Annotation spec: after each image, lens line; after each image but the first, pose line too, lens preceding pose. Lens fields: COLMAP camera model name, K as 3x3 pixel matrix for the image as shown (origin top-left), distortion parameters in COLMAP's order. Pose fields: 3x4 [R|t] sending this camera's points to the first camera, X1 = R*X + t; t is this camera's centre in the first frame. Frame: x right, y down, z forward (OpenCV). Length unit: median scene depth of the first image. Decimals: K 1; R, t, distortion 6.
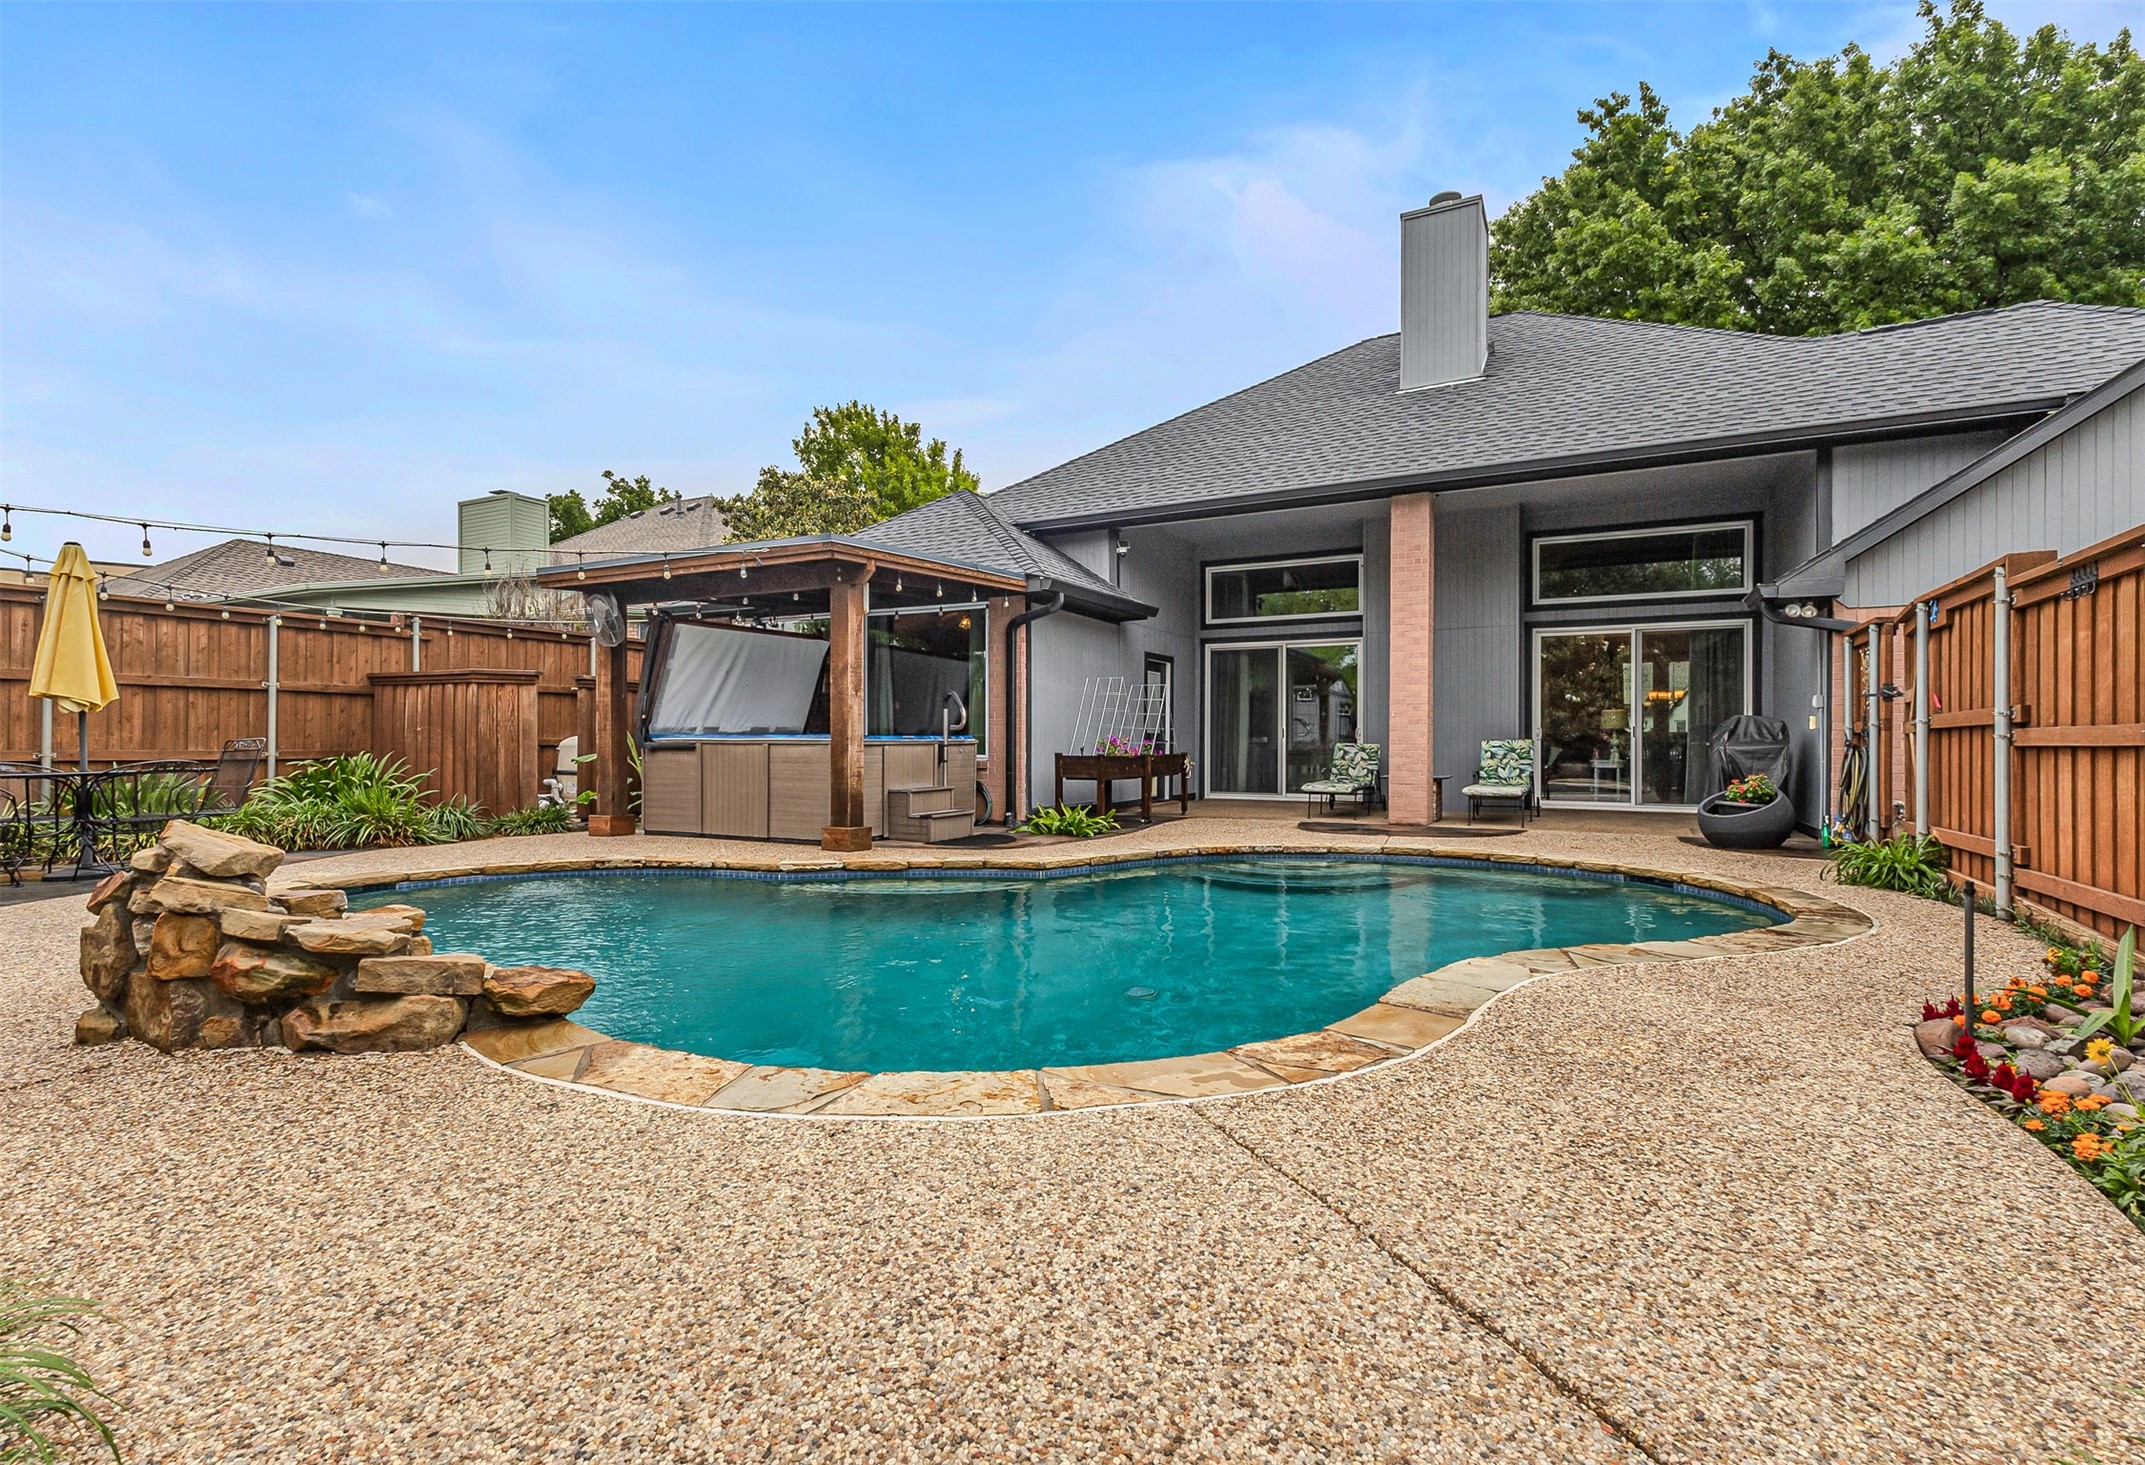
lens RADIAL K [[1008.9, 0, 1072.5], [0, 1008.9, 732.5], [0, 0, 1]] dist [0.001426, -0.000585]
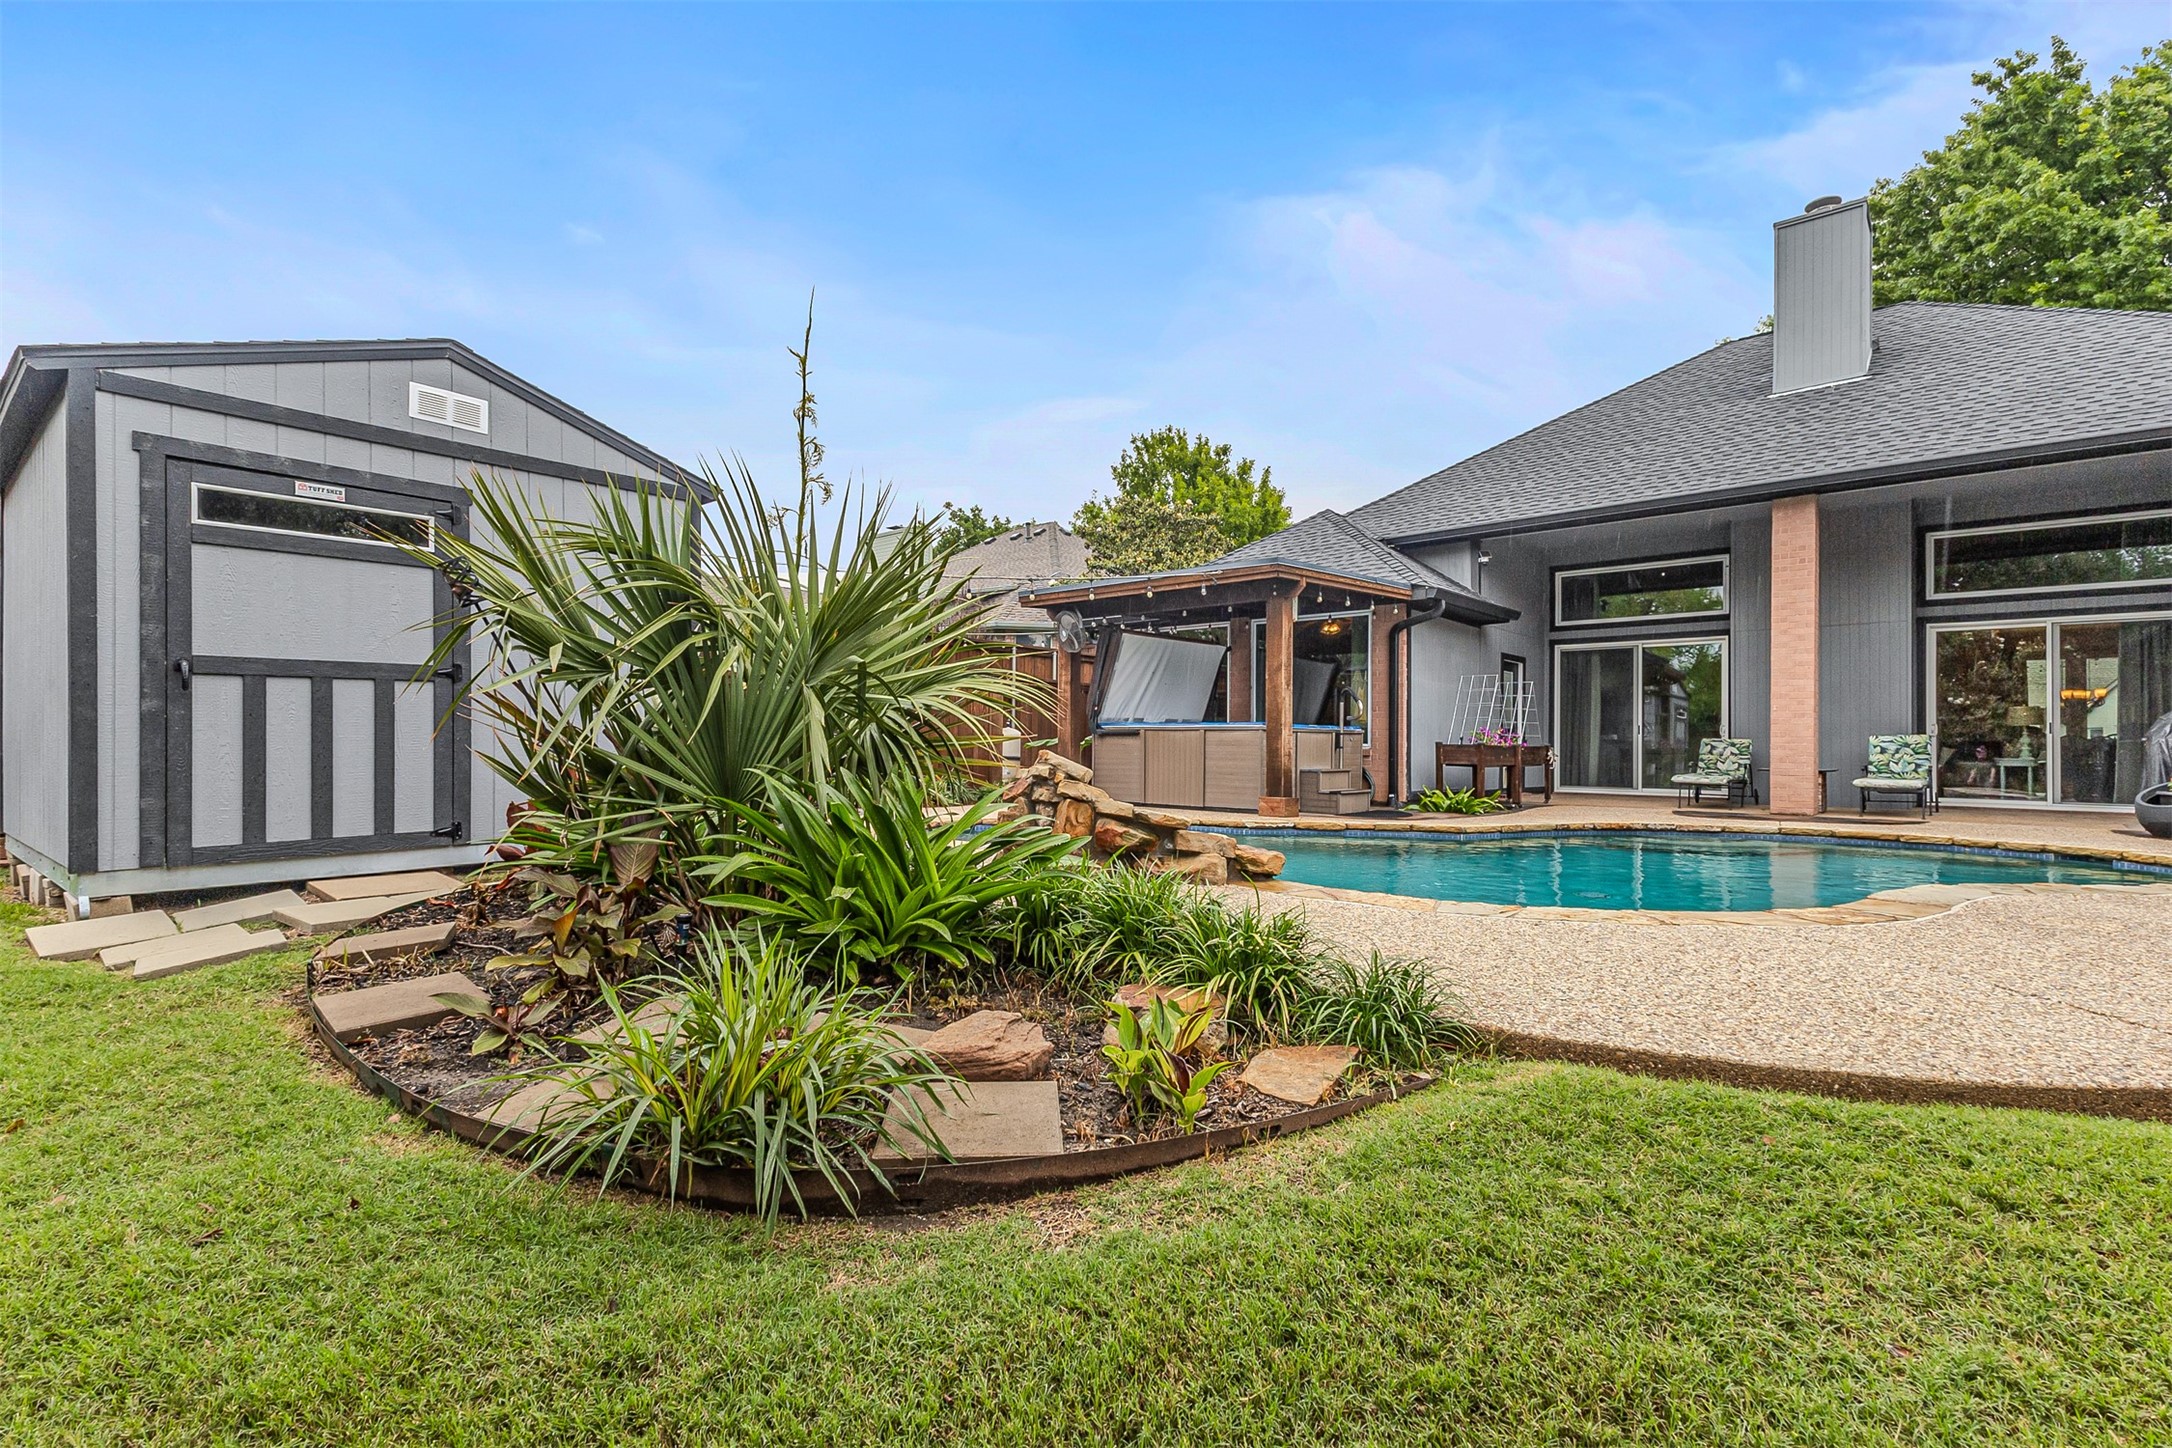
lens RADIAL K [[1022.1, 0, 1086.0], [0, 1022.1, 724.0], [0, 0, 1]] dist [0.028122, -0.012216]
pose [[0.974647, 0.003341, -0.223724, -0.121522], [-0.007645, 0.999802, -0.018378, 0.020718], [0.223618, 0.019622, 0.974479, -0.175337]]
